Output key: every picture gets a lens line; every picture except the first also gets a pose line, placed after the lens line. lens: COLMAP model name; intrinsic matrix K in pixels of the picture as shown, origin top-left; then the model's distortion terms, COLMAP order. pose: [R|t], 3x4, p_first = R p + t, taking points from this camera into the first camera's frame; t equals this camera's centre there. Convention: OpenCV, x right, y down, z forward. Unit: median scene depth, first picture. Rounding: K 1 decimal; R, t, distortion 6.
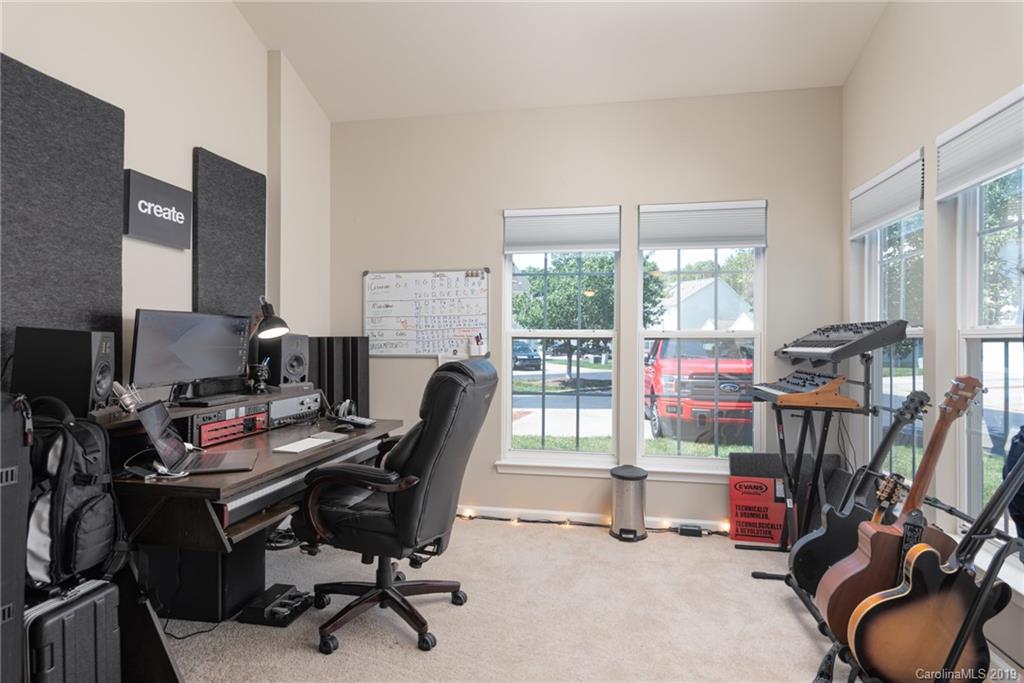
lens RADIAL K [[579.3, 0, 512.0], [0, 579.3, 341.5], [0, 0, 1]] dist [-0.001672, -0.000975]
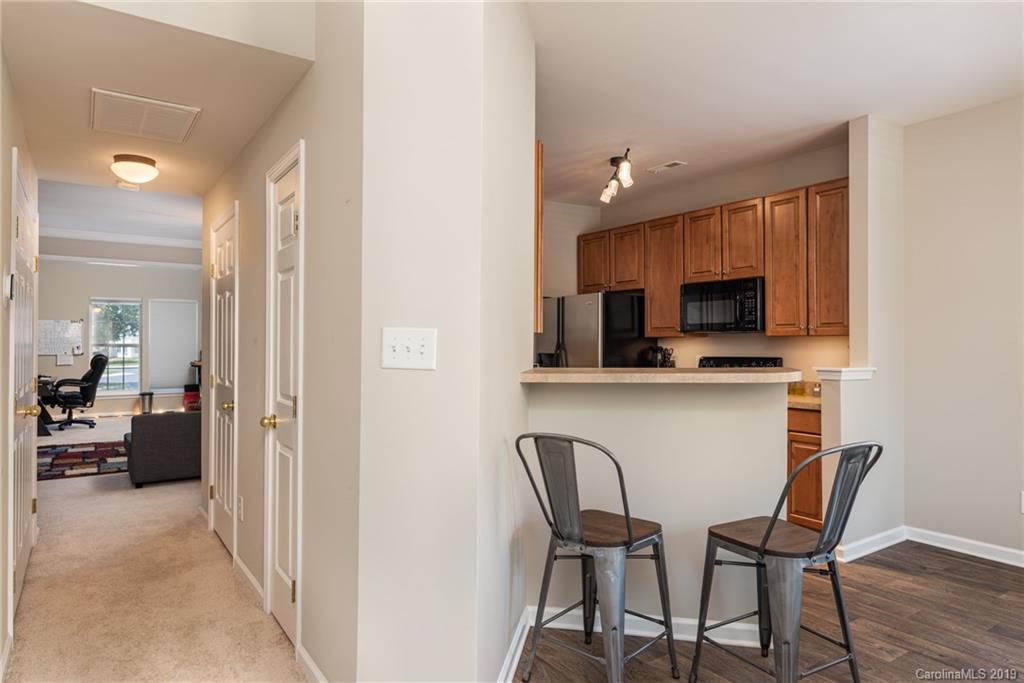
lens RADIAL K [[620.8, 0, 512.0], [0, 620.8, 341.5], [0, 0, 1]] dist [-0.000306, -0.000458]
pose [[0.715054, -0.001300, 0.699068, -0.659536], [0.003472, 0.999993, -0.001692, -0.020126], [-0.699060, 0.003637, 0.715054, -2.490698]]
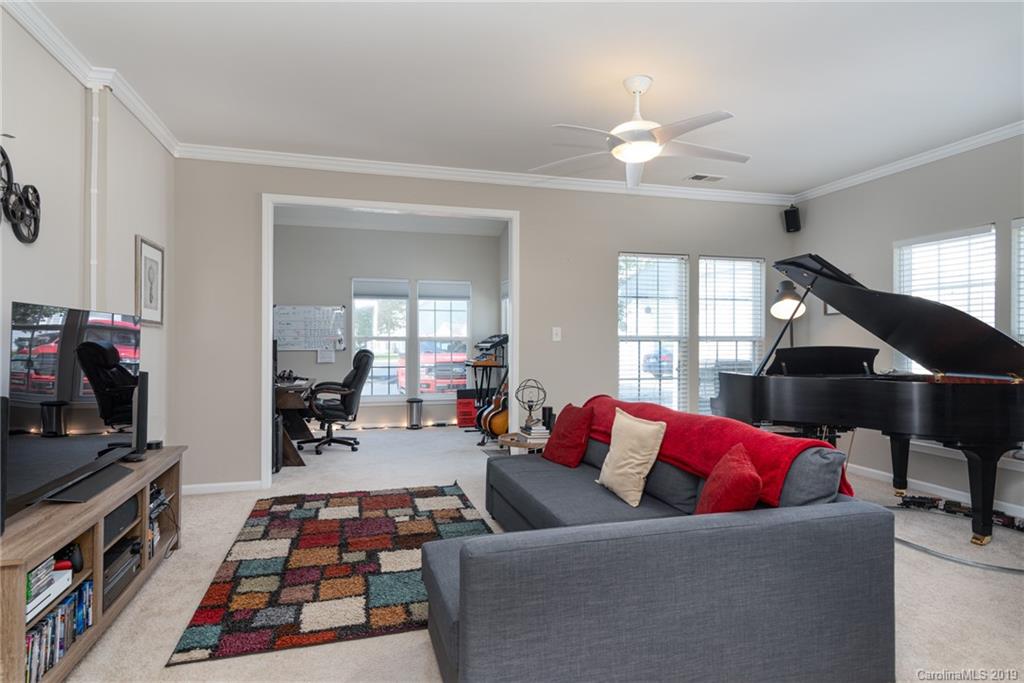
lens RADIAL K [[579.3, 0, 512.0], [0, 579.3, 341.5], [0, 0, 1]] dist [-0.001672, -0.000975]
pose [[0.903214, -0.003645, 0.429174, -0.425417], [0.004185, 0.999991, -0.000314, 0.000821], [-0.429169, 0.002080, 0.903222, -1.207428]]
